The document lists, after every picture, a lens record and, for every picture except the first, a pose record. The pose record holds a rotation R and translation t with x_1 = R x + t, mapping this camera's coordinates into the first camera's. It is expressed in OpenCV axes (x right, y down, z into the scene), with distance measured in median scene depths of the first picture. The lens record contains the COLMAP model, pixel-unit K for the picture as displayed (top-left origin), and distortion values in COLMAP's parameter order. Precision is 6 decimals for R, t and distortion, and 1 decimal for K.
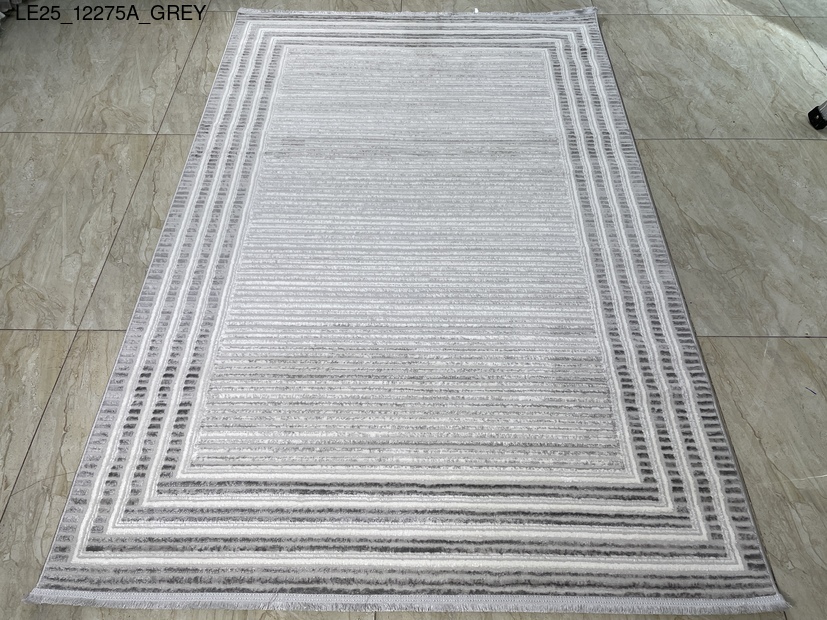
lens RADIAL K [[611.0, 0, 419.0], [0, 611.0, 308.7], [0, 0, 1]] dist [0.100925, -0.127484]
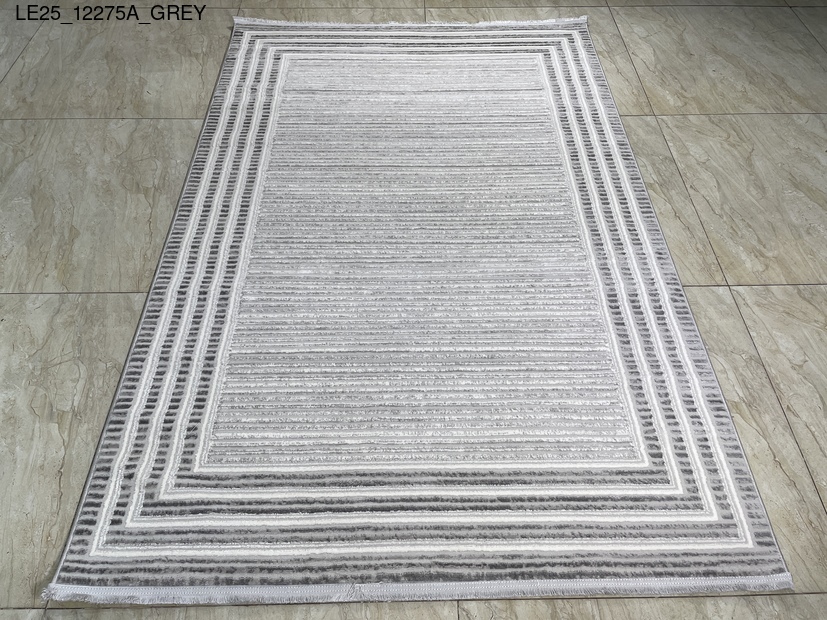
lens RADIAL K [[611.0, 0, 419.0], [0, 611.0, 308.7], [0, 0, 1]] dist [0.100925, -0.127484]
pose [[-0.999635, 0.014905, -0.022529, 0.010935], [-0.025630, -0.259822, 0.965316, -1.209893], [0.008535, 0.965542, 0.260109, 0.911731]]
